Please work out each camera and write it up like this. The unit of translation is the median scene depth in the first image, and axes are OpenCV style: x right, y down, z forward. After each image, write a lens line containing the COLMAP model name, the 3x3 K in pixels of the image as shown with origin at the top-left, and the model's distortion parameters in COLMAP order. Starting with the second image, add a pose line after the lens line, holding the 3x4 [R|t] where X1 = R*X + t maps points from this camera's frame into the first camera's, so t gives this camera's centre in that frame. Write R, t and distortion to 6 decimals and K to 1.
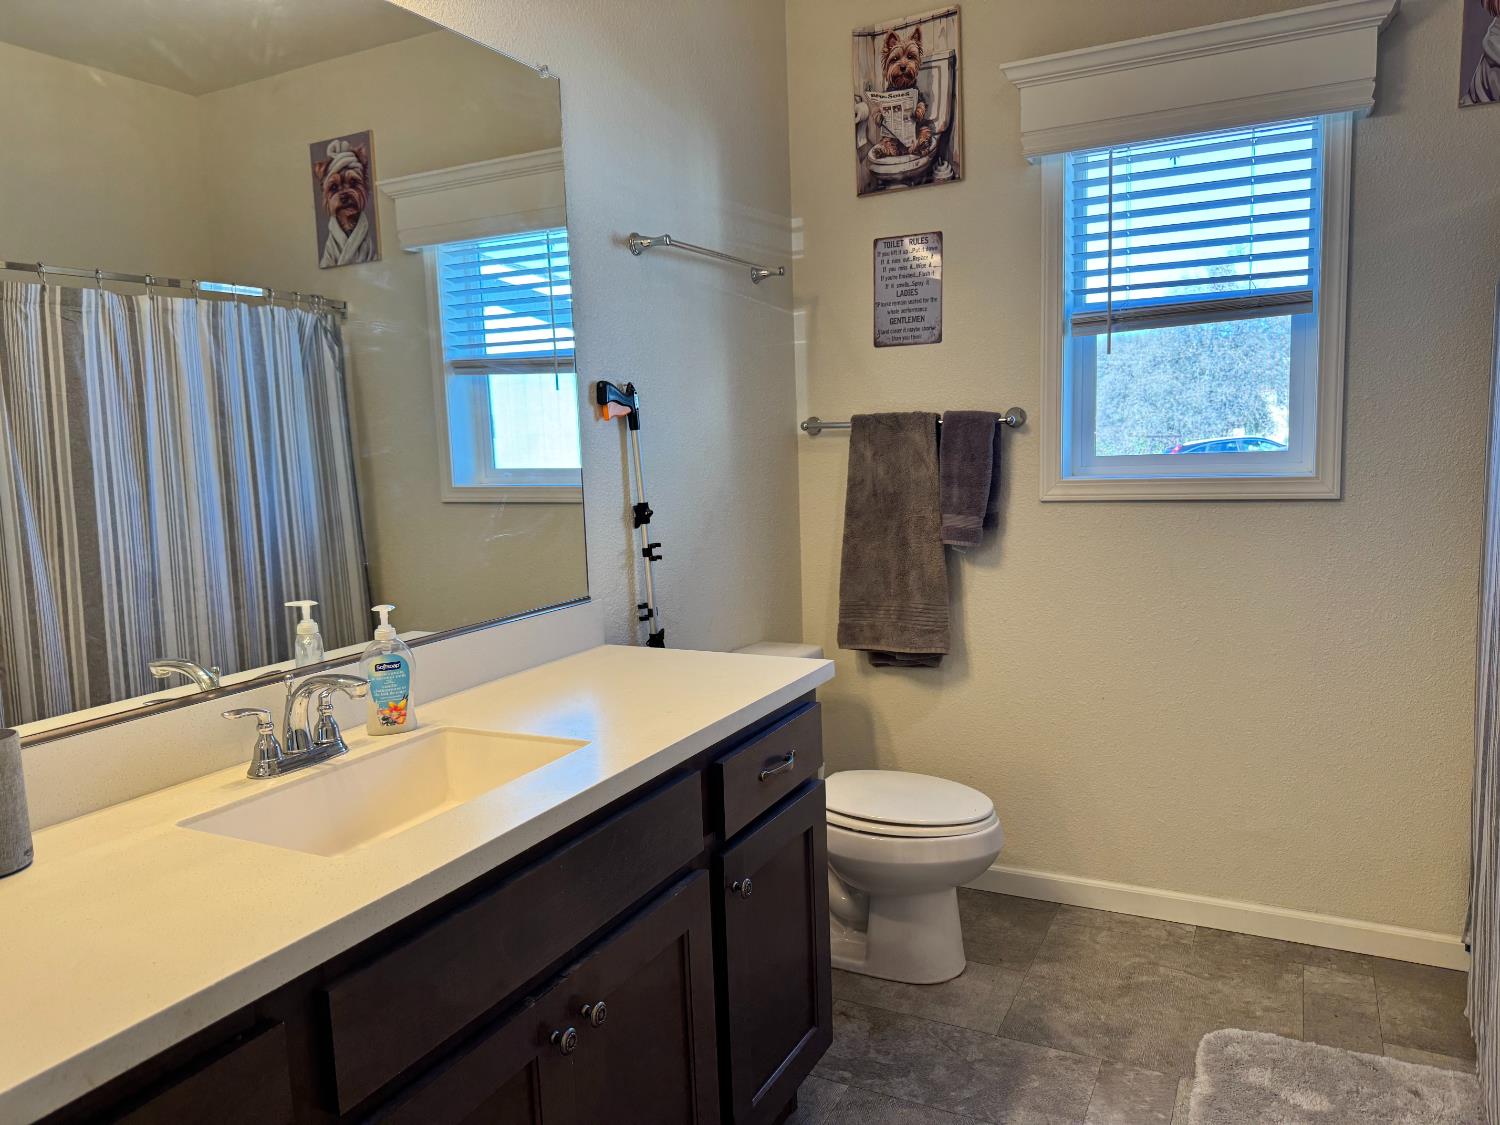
lens RADIAL K [[1048.8, 0, 754.5], [0, 1048.8, 560.7], [0, 0, 1]] dist [0.108941, -0.185757]
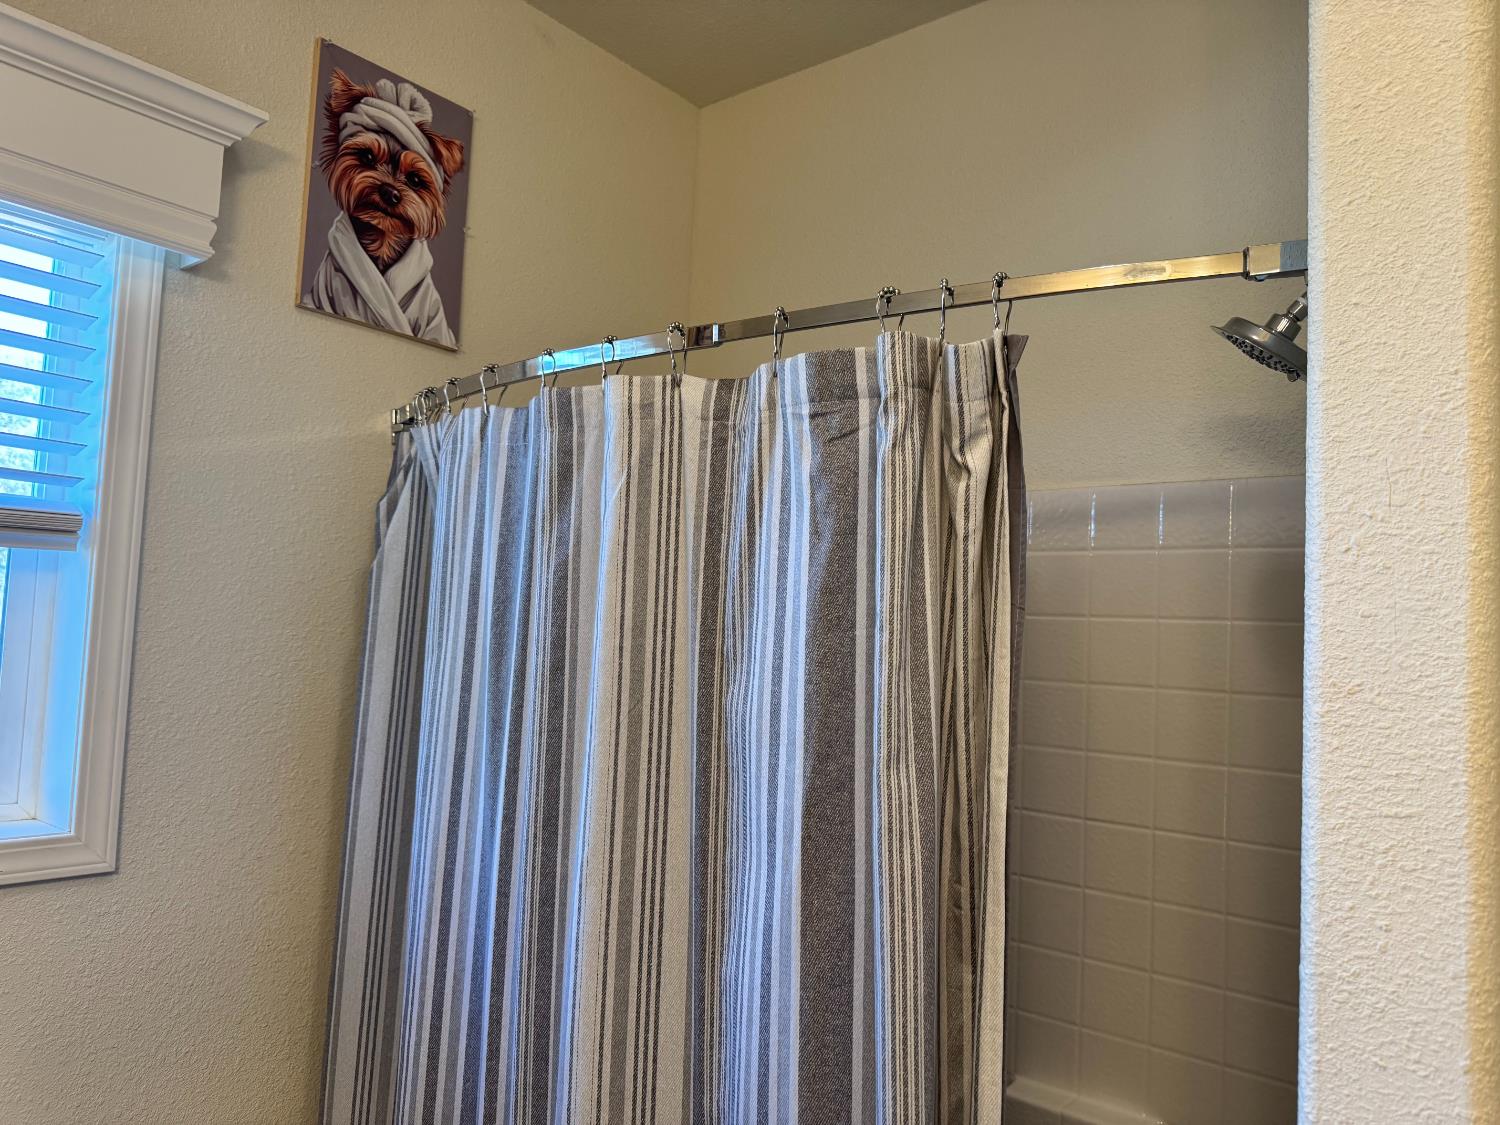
lens RADIAL K [[1048.8, 0, 754.5], [0, 1048.8, 560.7], [0, 0, 1]] dist [0.108941, -0.185757]
pose [[0.218812, 0.106456, 0.969943, 0.032414], [0.070905, 0.989668, -0.124616, -0.111781], [-0.973187, 0.096041, 0.209003, 0.442390]]
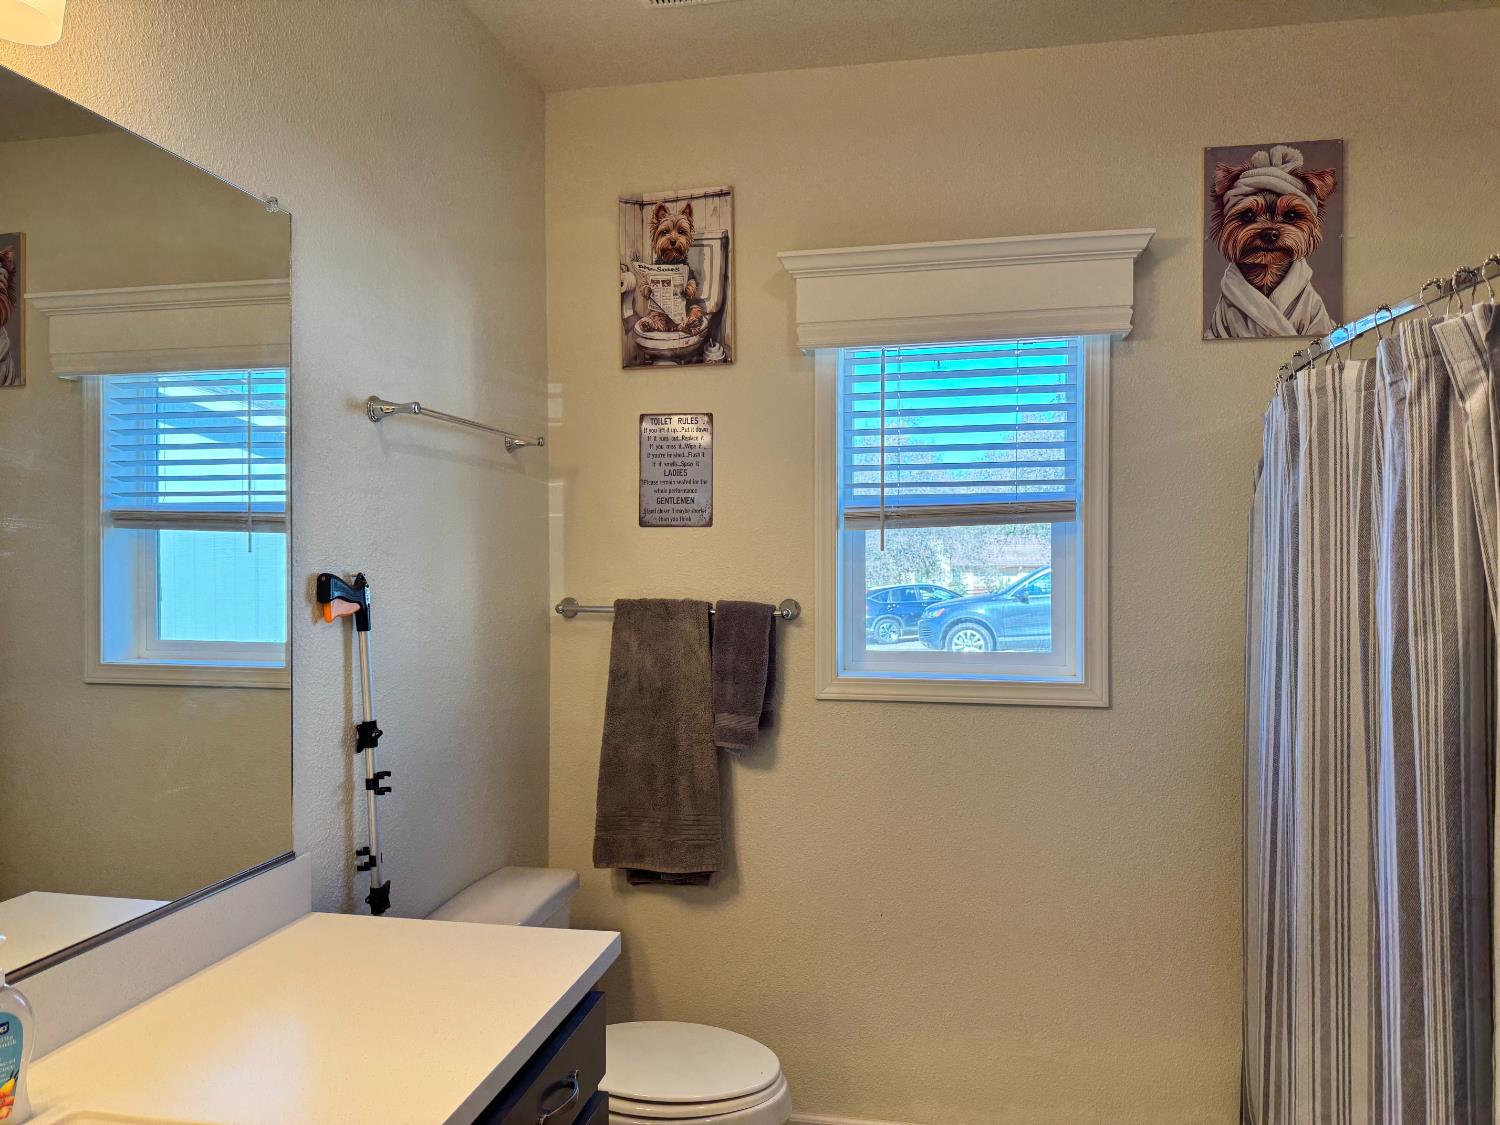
lens RADIAL K [[1033.4, 0, 750.0], [0, 1033.4, 574.1], [0, 0, 1]] dist [0.101260, -0.108897]
pose [[0.963131, 0.029745, 0.267383, -0.035444], [0.000822, 0.993539, -0.113484, -0.061294], [-0.269031, 0.109520, 0.956884, 0.117782]]
